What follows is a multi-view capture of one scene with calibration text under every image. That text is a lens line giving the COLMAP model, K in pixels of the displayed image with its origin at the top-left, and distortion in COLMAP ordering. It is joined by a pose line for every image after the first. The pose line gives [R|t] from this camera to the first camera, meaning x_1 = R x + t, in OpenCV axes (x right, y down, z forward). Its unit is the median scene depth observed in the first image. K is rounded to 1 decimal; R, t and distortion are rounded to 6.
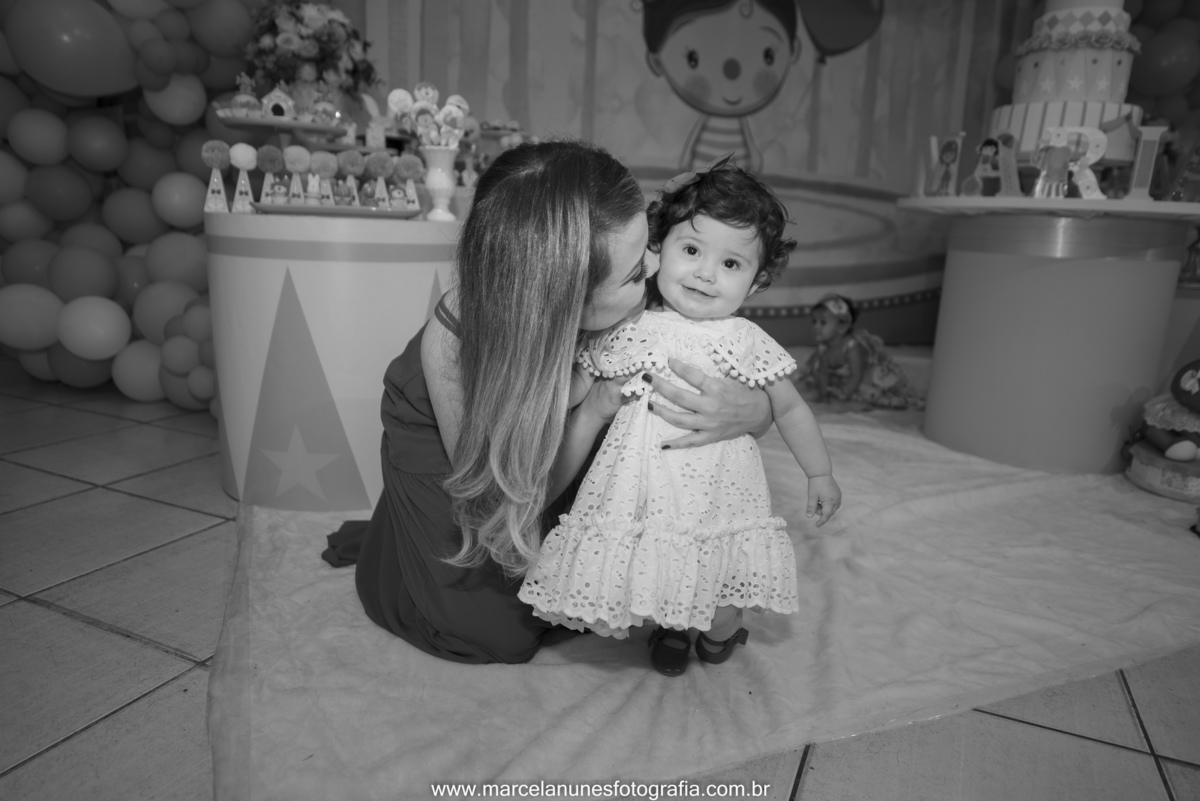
lens RADIAL K [[828.4, 0, 599.6], [0, 828.4, 404.2], [0, 0, 1]] dist [0.002771, -0.001051]
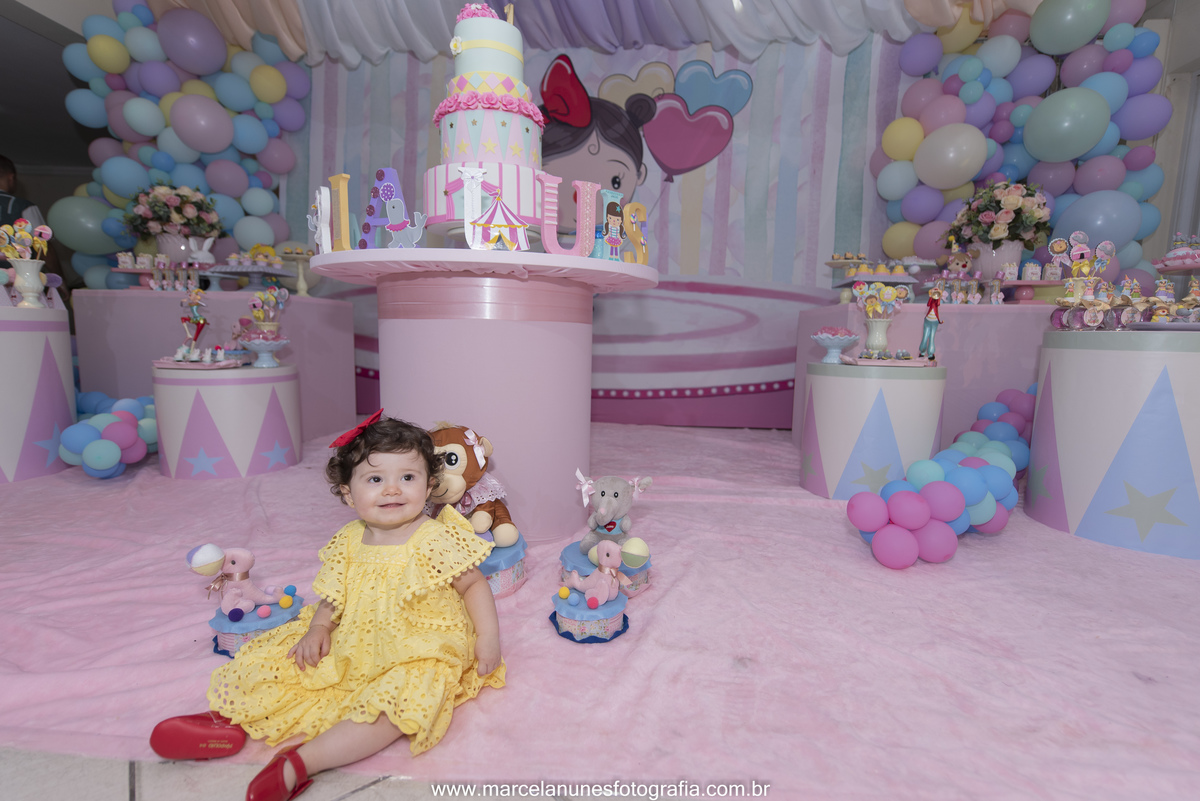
lens RADIAL K [[574.4, 0, 596.1], [0, 574.4, 413.4], [0, 0, 1]] dist [-0.003359, -0.000512]
pose [[0.889448, 0.031642, -0.455940, 0.521651], [-0.079160, 0.993189, -0.085499, -0.010498], [0.450129, 0.112139, 0.885894, 0.260581]]
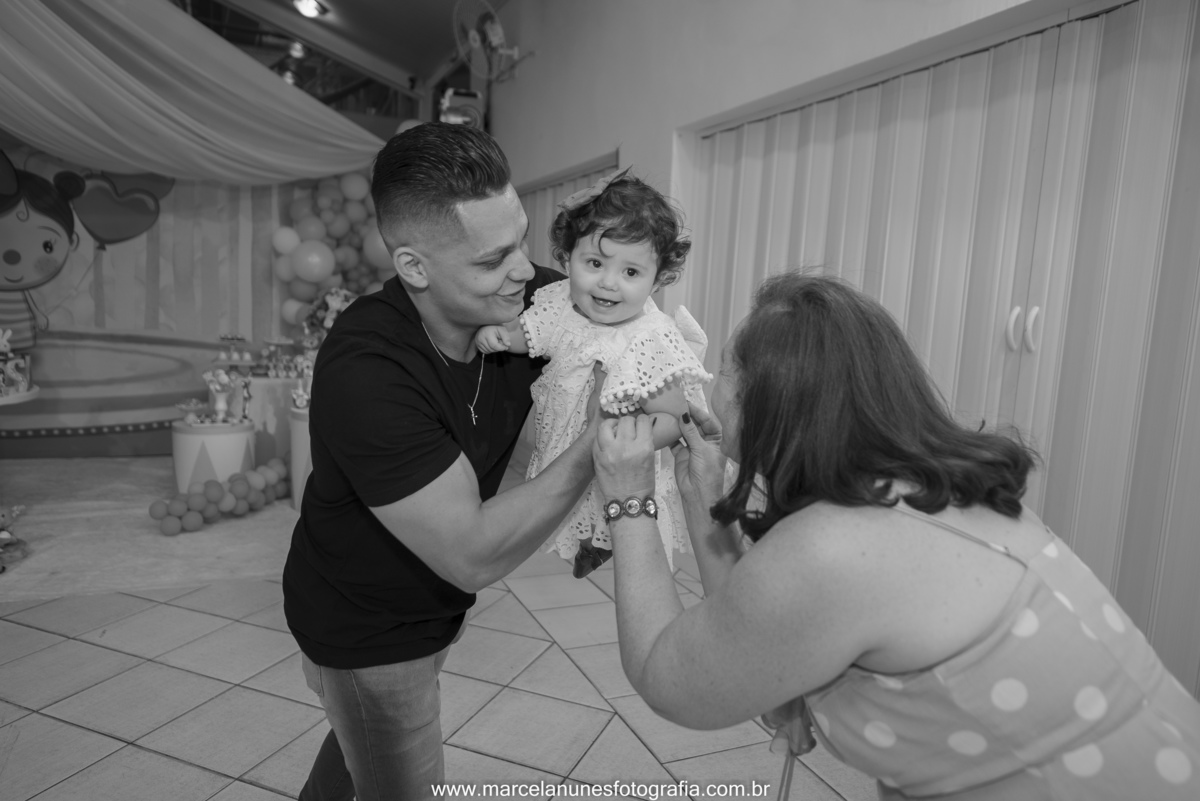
lens RADIAL K [[828.4, 0, 597.3], [0, 828.4, 400.9], [0, 0, 1]] dist [0.002771, -0.001051]
pose [[0.999250, -0.007356, 0.038008, 0.967888], [0.010857, 0.995632, -0.092729, -0.026888], [-0.037160, 0.093072, 0.994966, -0.341849]]
